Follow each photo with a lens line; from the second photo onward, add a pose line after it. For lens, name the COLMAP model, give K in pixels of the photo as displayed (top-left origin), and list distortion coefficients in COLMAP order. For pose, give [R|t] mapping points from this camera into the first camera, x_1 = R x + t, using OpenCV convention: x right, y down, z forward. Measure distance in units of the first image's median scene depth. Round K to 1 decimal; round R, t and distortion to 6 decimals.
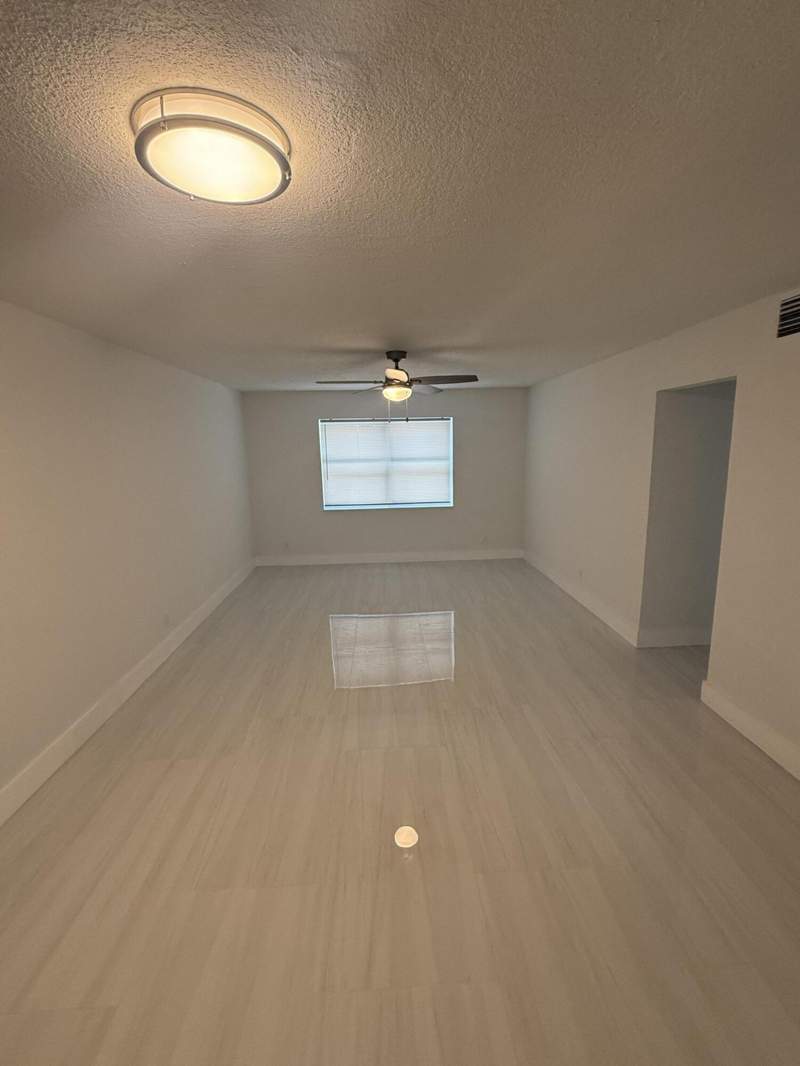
lens RADIAL K [[469.9, 0, 400.0], [0, 469.9, 533.0], [0, 0, 1]] dist [-0.000599, -0.000062]
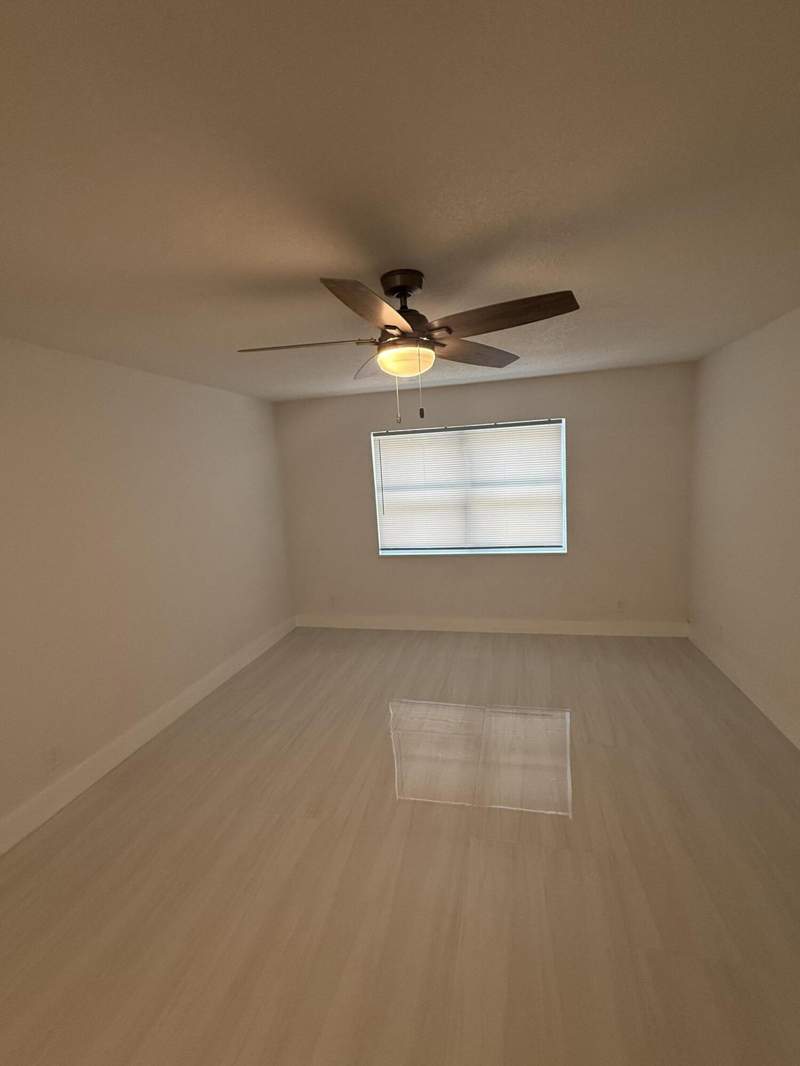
lens RADIAL K [[469.9, 0, 400.0], [0, 469.9, 533.0], [0, 0, 1]] dist [-0.000599, -0.000062]
pose [[0.960449, 0.004451, -0.278419, 0.072553], [-0.015470, 0.999181, -0.037393, -0.057234], [0.278024, 0.040221, 0.959732, 0.308712]]
